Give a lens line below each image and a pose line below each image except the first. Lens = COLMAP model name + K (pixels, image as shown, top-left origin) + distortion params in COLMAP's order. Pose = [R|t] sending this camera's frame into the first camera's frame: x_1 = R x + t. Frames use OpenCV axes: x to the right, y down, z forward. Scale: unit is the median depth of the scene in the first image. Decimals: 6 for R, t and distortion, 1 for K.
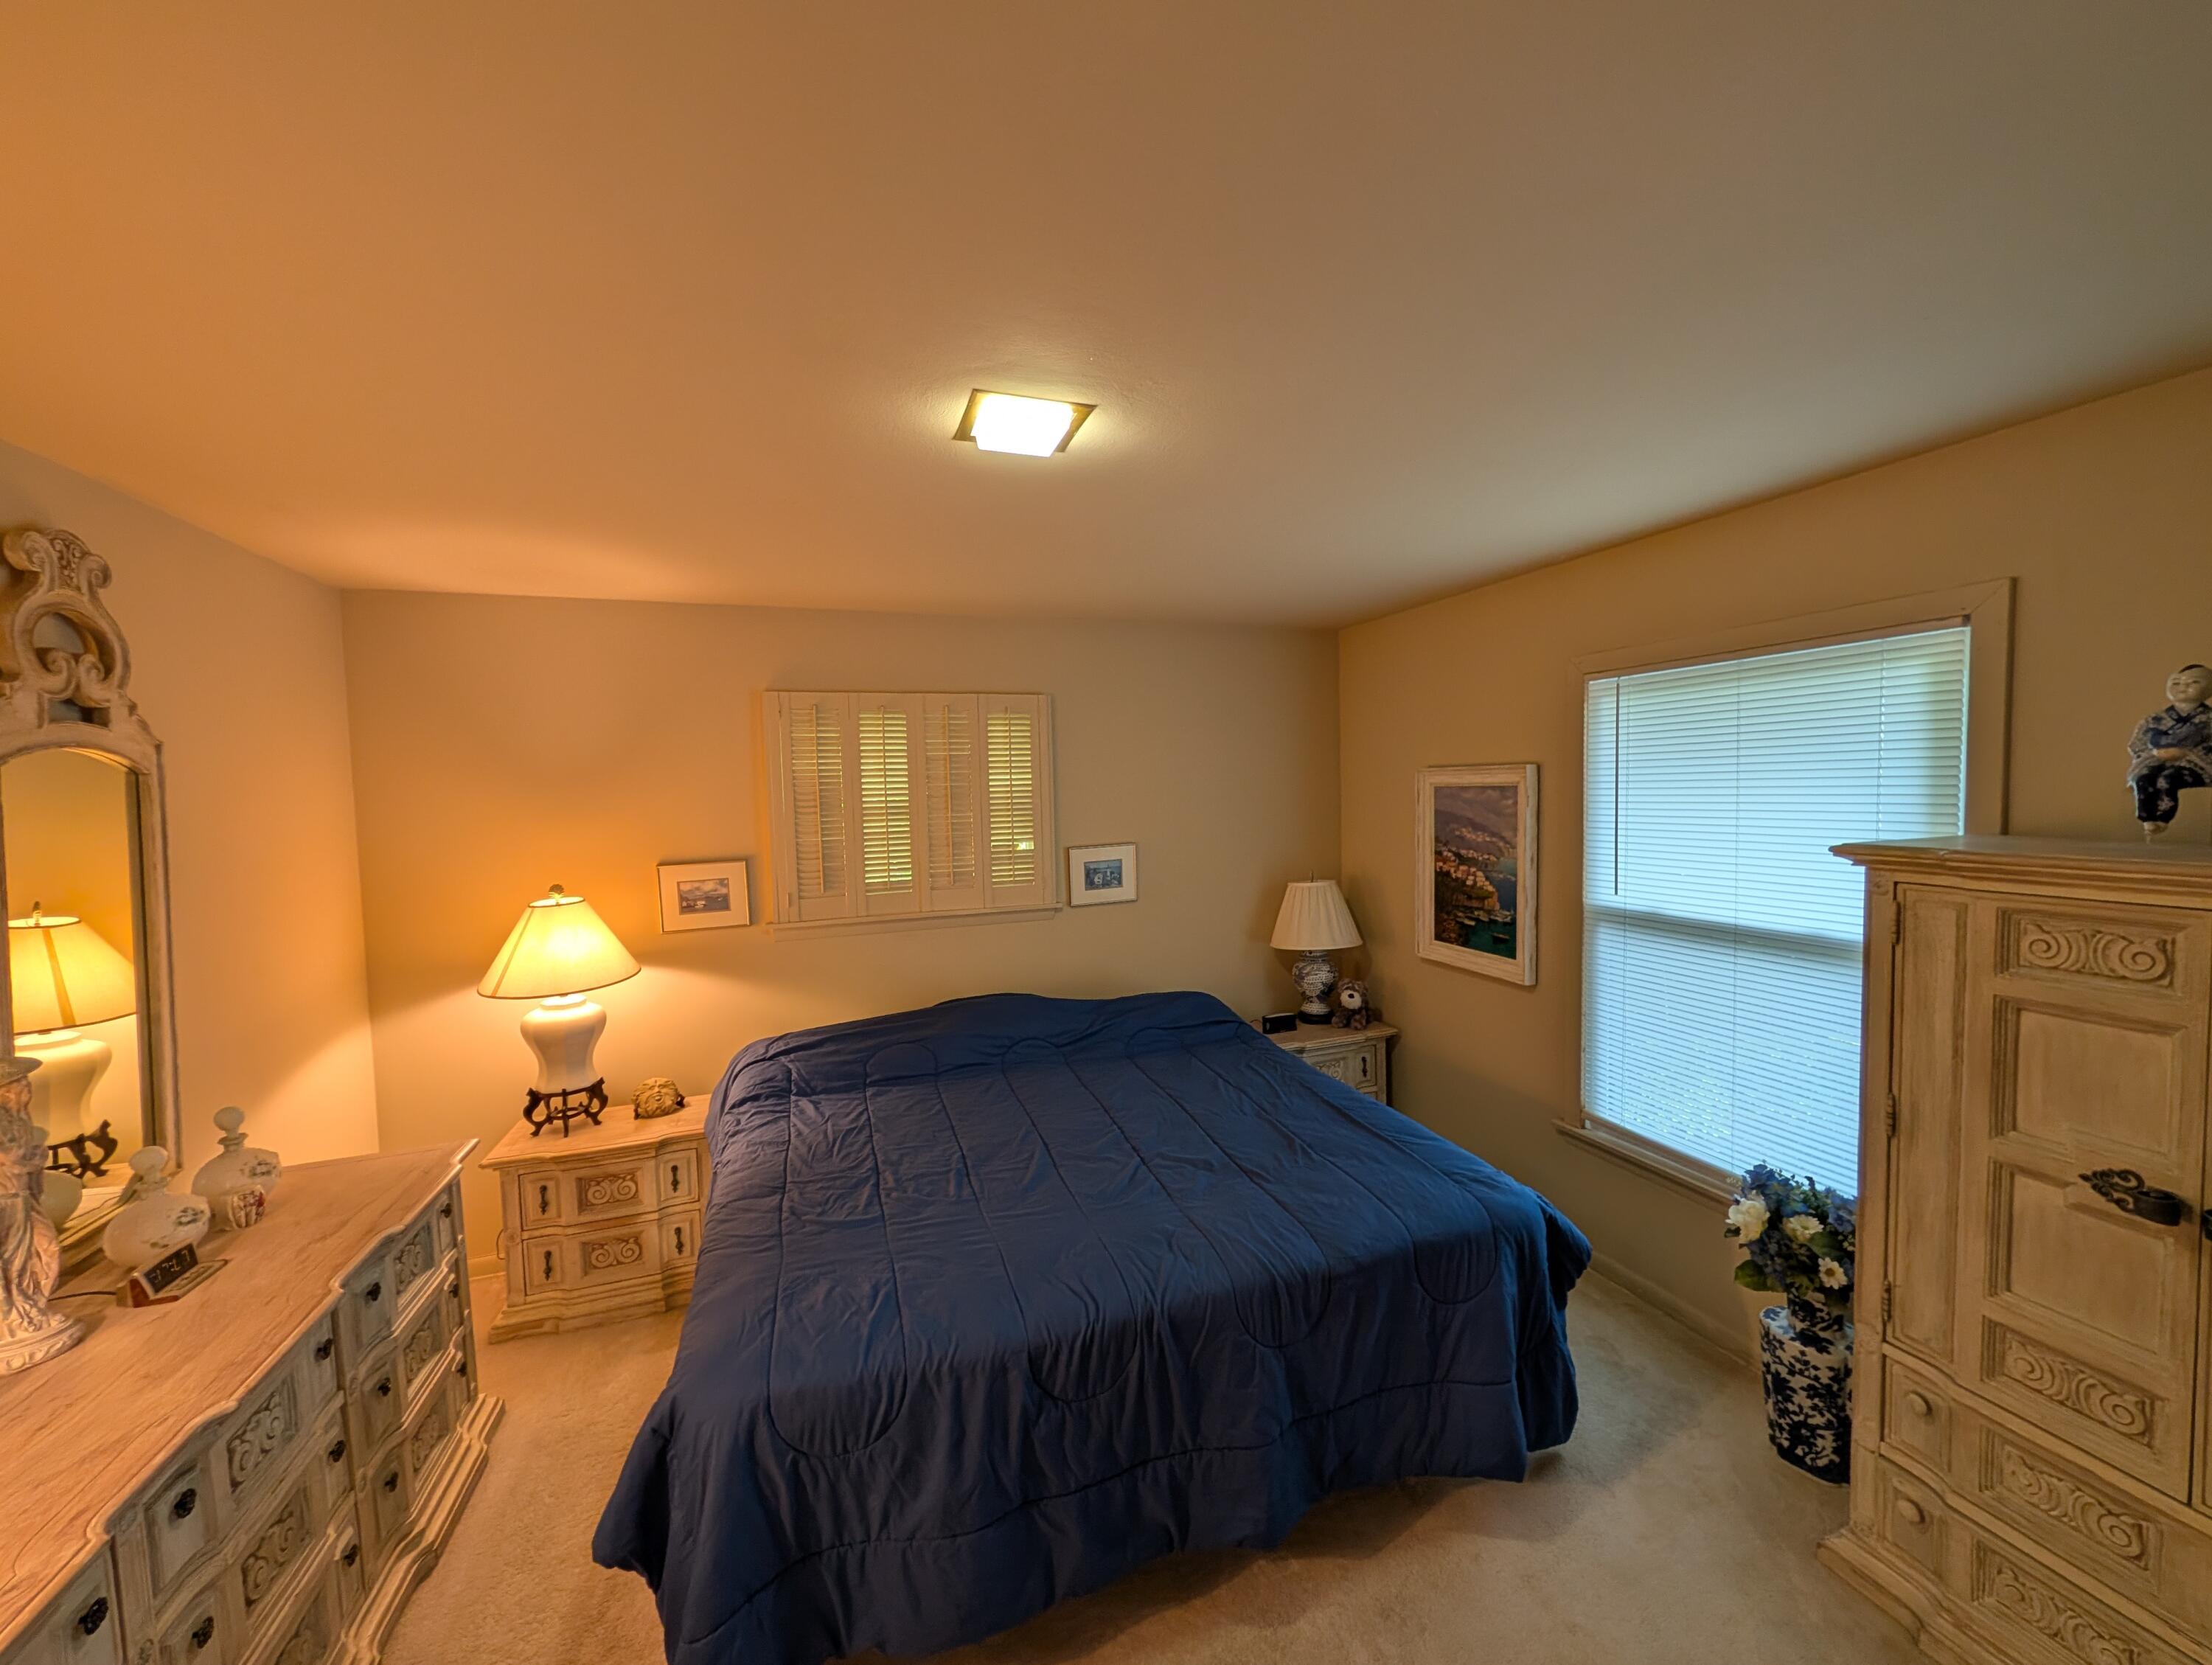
lens RADIAL K [[856.2, 0, 1115.8], [0, 856.2, 831.5], [0, 0, 1]] dist [0.001456, -0.000320]
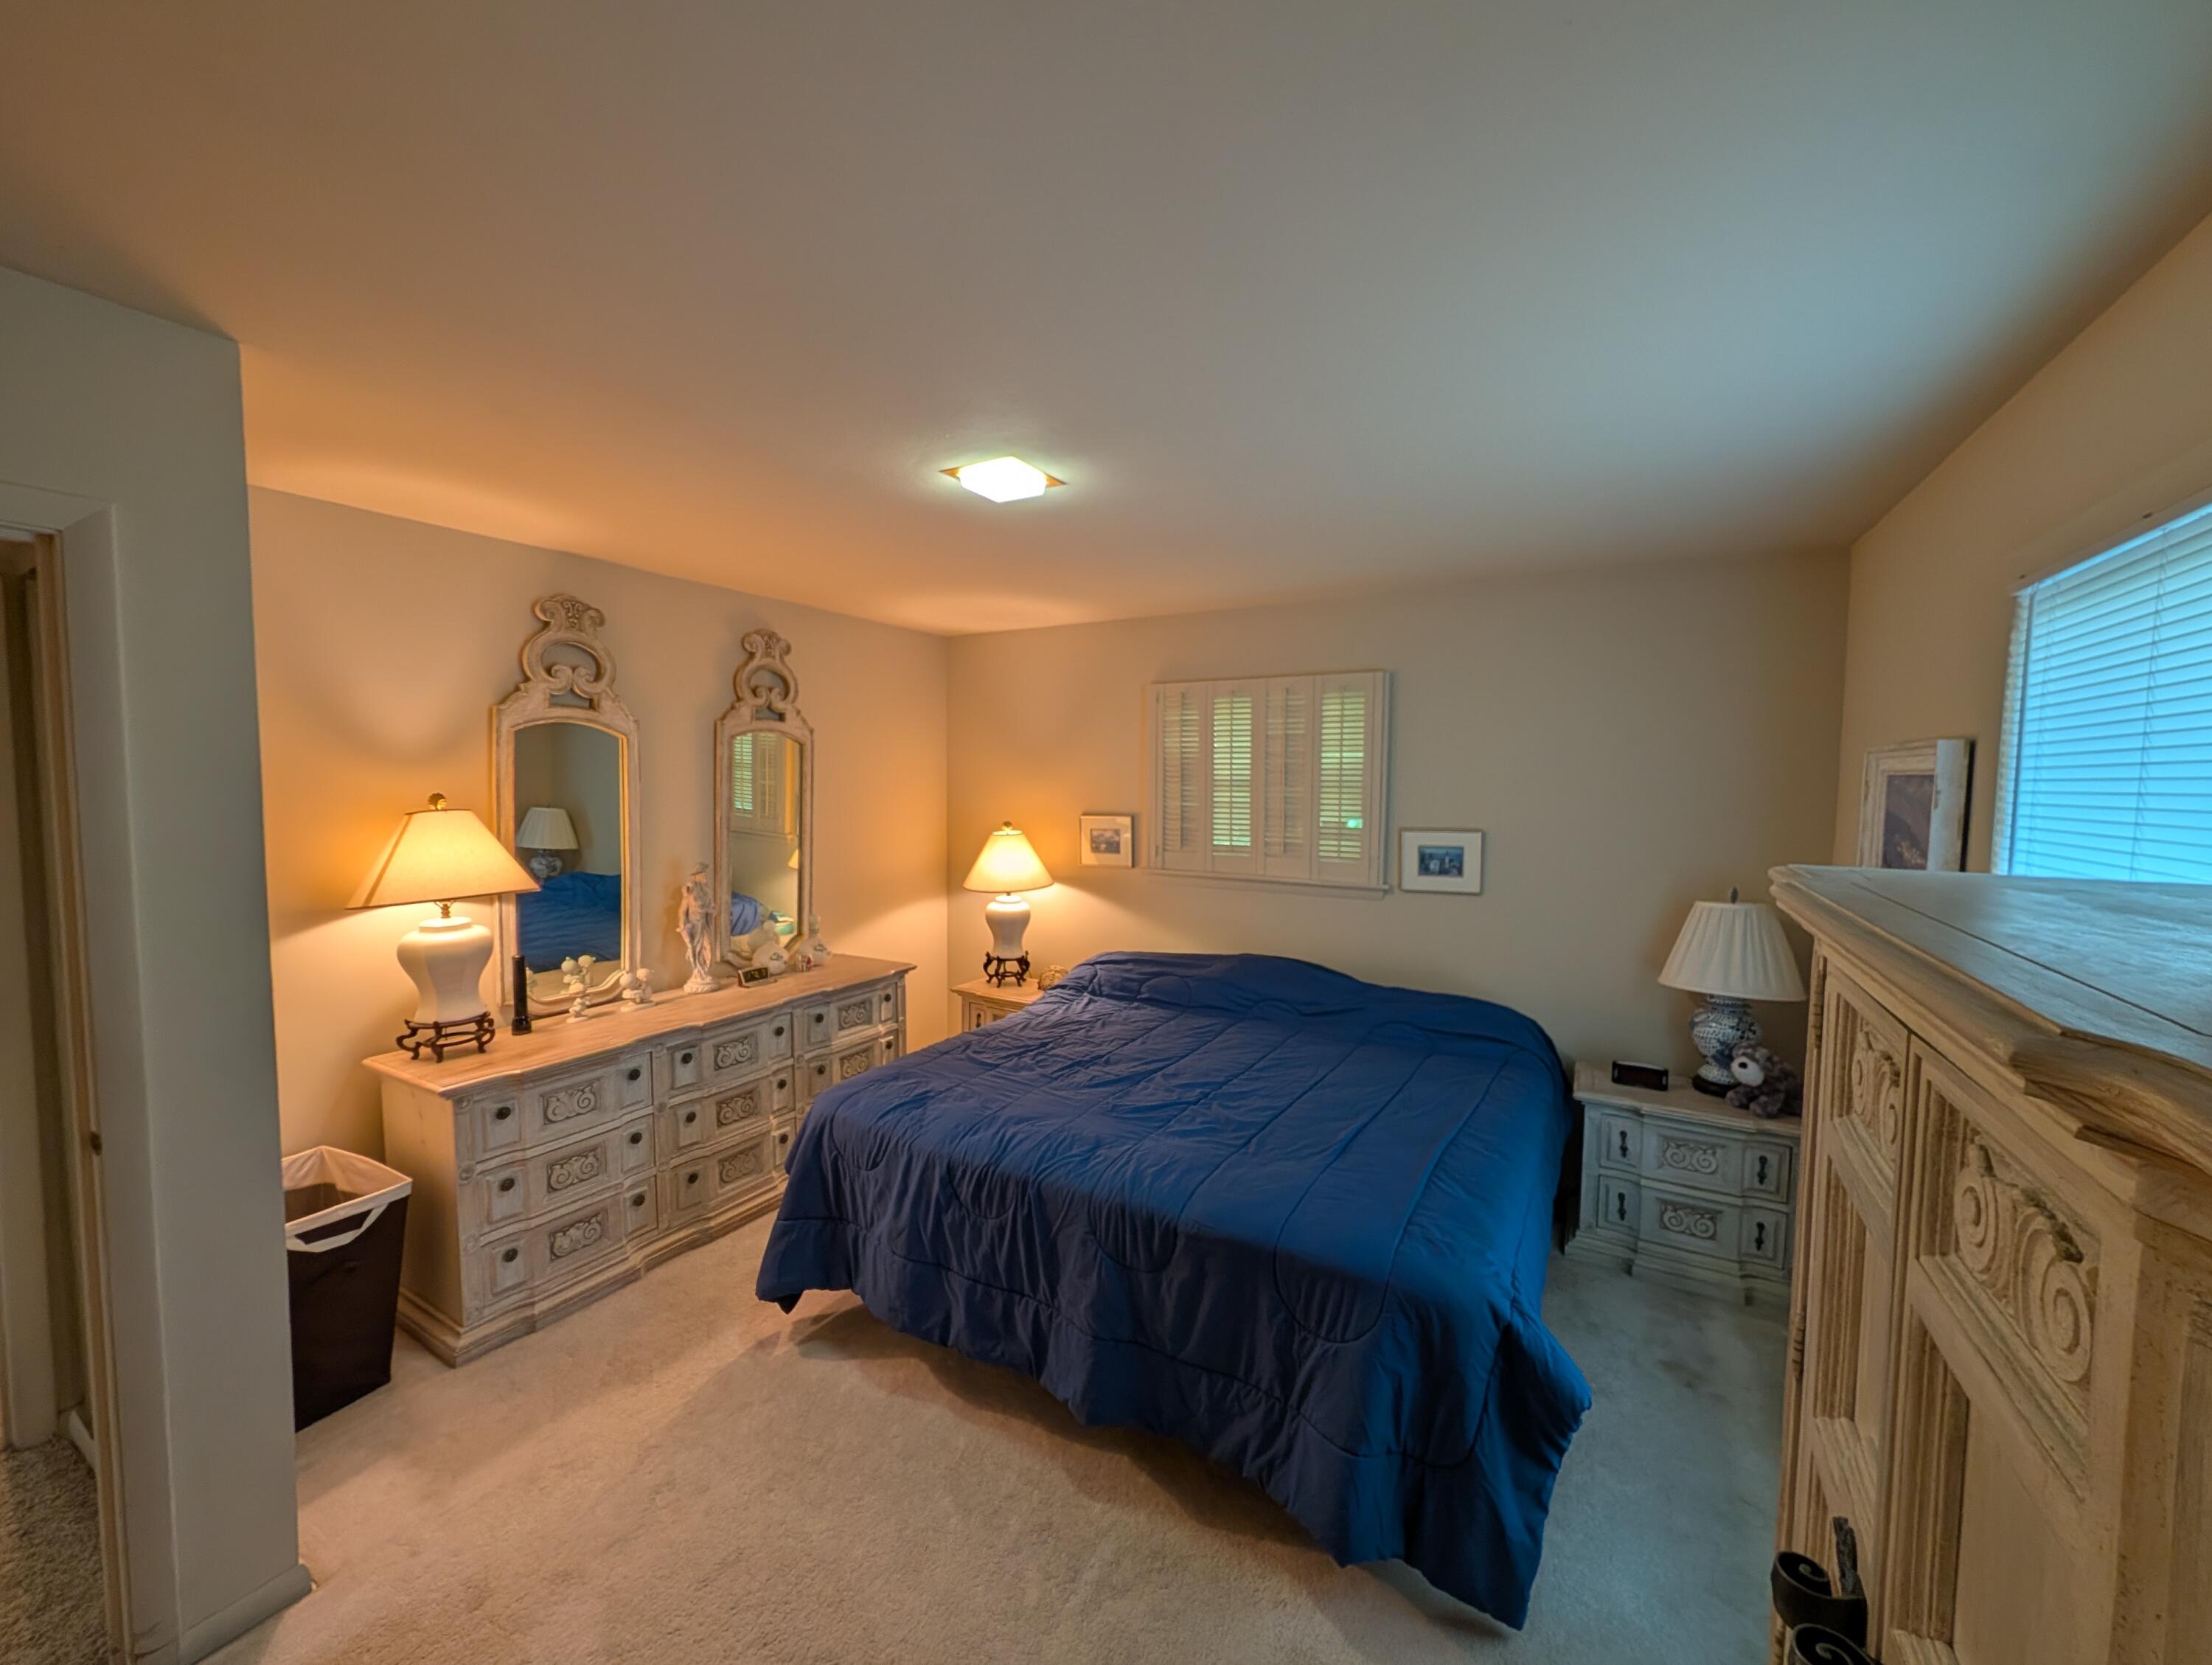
lens RADIAL K [[856.2, 0, 1108.0], [0, 856.2, 830.3], [0, 0, 1]] dist [0.001456, -0.000320]
pose [[0.642494, 0.077819, -0.762329, 0.530711], [-0.064535, 0.996791, 0.047363, -0.004369], [0.763568, 0.018766, 0.645454, 0.142832]]
